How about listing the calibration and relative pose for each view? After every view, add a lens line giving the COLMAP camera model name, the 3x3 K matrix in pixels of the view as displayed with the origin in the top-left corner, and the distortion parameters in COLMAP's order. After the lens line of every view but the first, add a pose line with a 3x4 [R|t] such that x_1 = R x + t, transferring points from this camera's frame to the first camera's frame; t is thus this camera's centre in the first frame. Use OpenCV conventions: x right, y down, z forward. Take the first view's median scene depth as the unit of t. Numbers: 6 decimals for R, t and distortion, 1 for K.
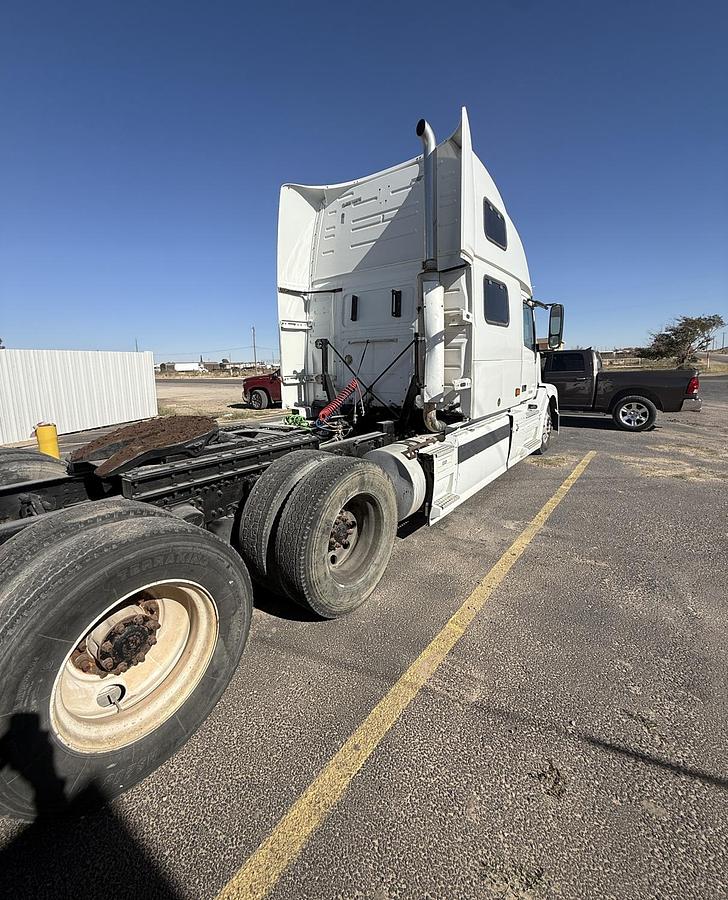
lens RADIAL K [[384.5, 0, 366.9], [0, 384.5, 410.6], [0, 0, 1]] dist [-0.000654, -0.000087]
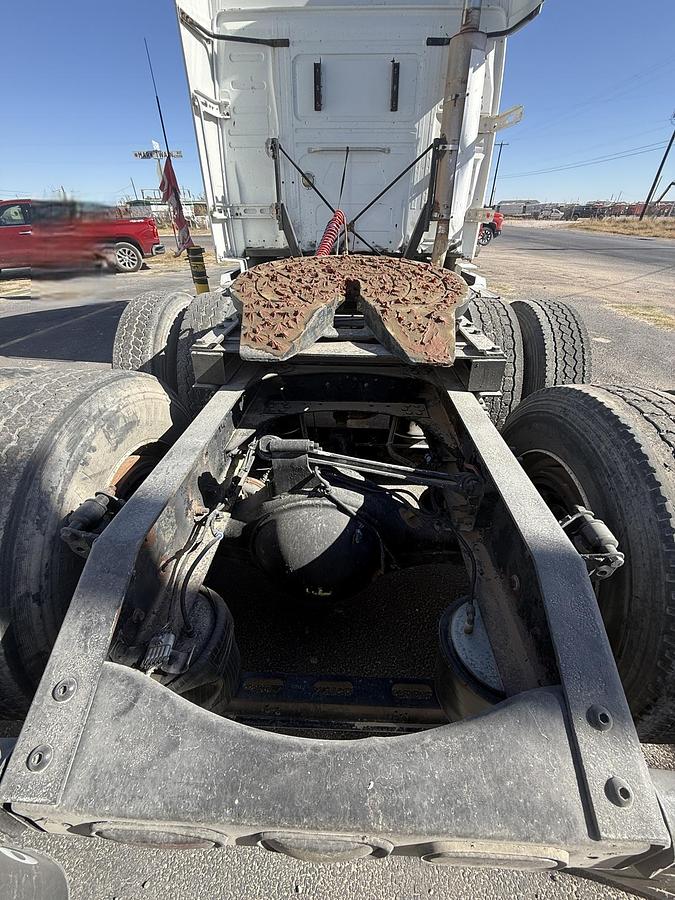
lens RADIAL K [[360.2, 0, 337.5], [0, 360.2, 450.0], [0, 0, 1]] dist [0.000190, -0.000053]
pose [[0.817506, -0.295956, 0.494058, -0.495094], [0.054727, 0.893898, 0.444918, 0.023906], [-0.573313, -0.336685, 0.746964, 0.292889]]
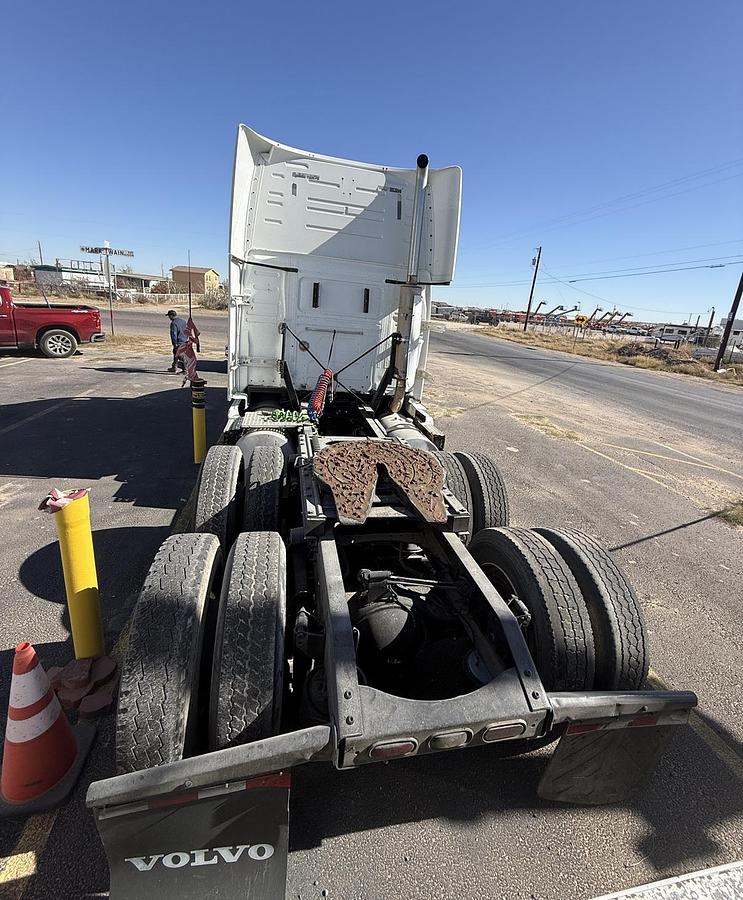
lens RADIAL K [[398.7, 0, 373.1], [0, 398.7, 401.4], [0, 0, 1]] dist [0.000514, -0.000145]
pose [[0.640462, -0.102100, 0.761173, -0.734310], [-0.012148, 0.989653, 0.142969, -0.140758], [-0.767894, -0.100813, 0.632594, 0.207669]]
